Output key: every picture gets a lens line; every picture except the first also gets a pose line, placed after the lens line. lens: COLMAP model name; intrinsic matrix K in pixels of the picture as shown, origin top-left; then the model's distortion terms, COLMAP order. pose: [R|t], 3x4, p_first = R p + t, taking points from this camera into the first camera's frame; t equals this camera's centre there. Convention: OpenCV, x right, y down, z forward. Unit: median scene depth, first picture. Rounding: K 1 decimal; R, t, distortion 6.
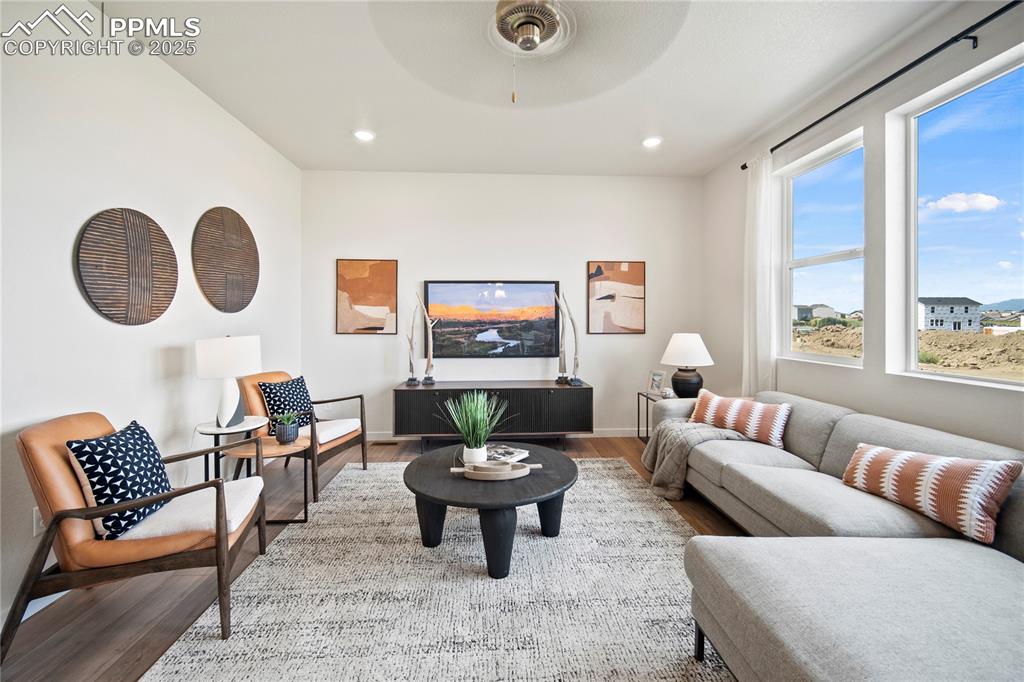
lens RADIAL K [[421.6, 0, 507.0], [0, 421.6, 320.5], [0, 0, 1]] dist [-0.003504, 0.001366]
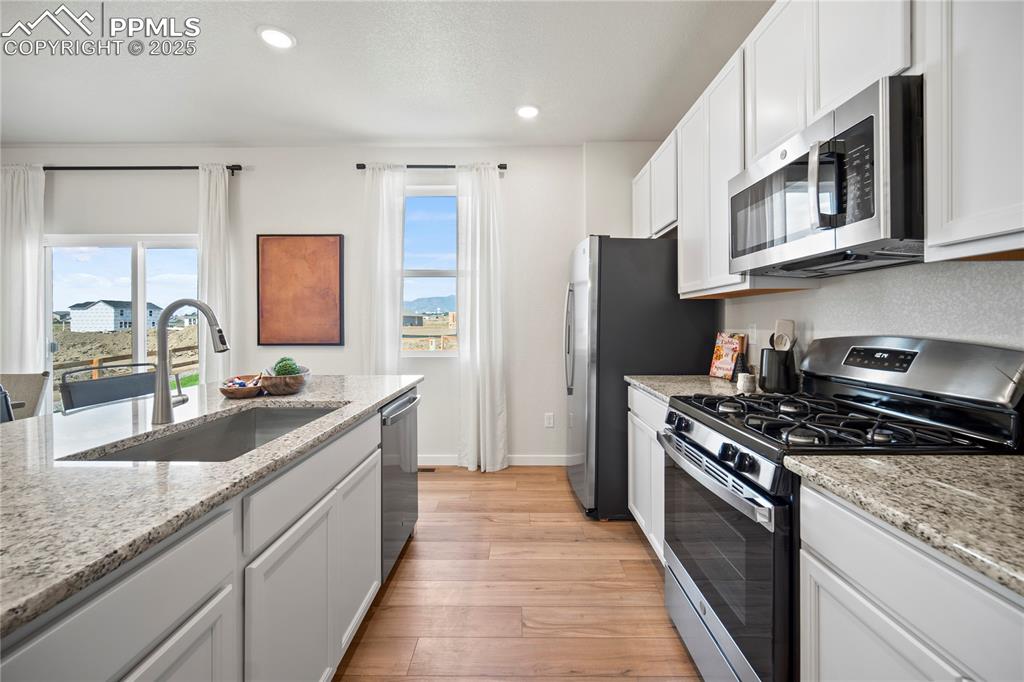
lens RADIAL K [[421.6, 0, 515.4], [0, 421.6, 320.1], [0, 0, 1]] dist [-0.003504, 0.001366]
pose [[0.040373, 0.002867, 0.999181, -0.270724], [0.003430, 0.999990, -0.003008, 0.002371], [-0.999179, 0.003548, 0.040363, -1.417767]]
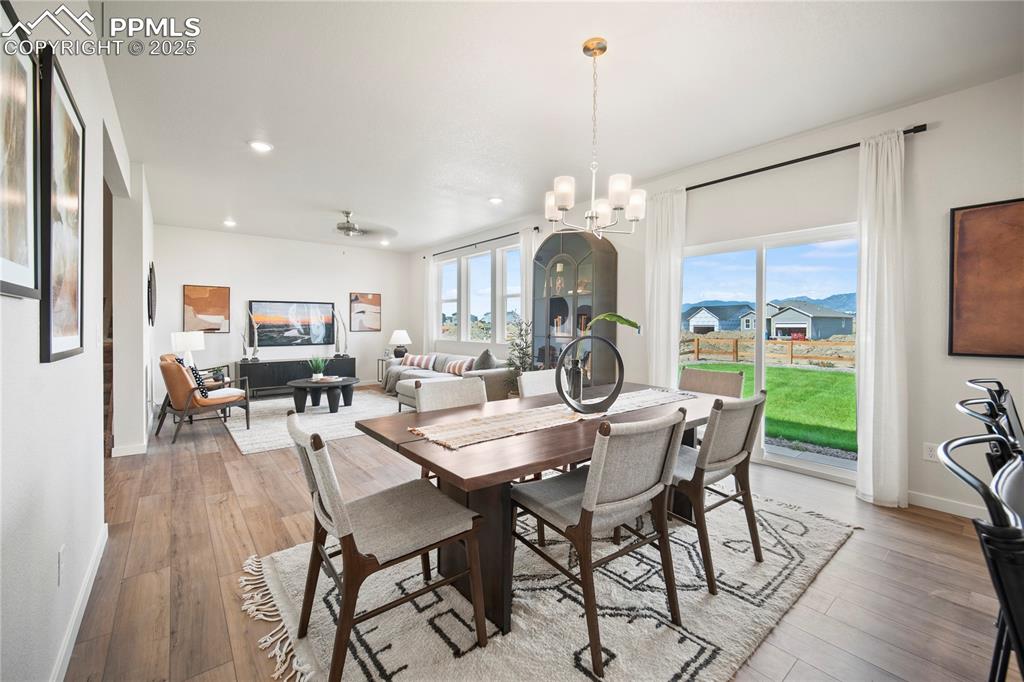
lens RADIAL K [[421.6, 0, 517.9], [0, 421.6, 326.3], [0, 0, 1]] dist [-0.003504, 0.001366]
pose [[0.797109, -0.004305, 0.603821, -0.359088], [0.001312, 0.999985, 0.005396, 0.000320], [-0.603835, -0.003509, 0.797102, -0.978726]]
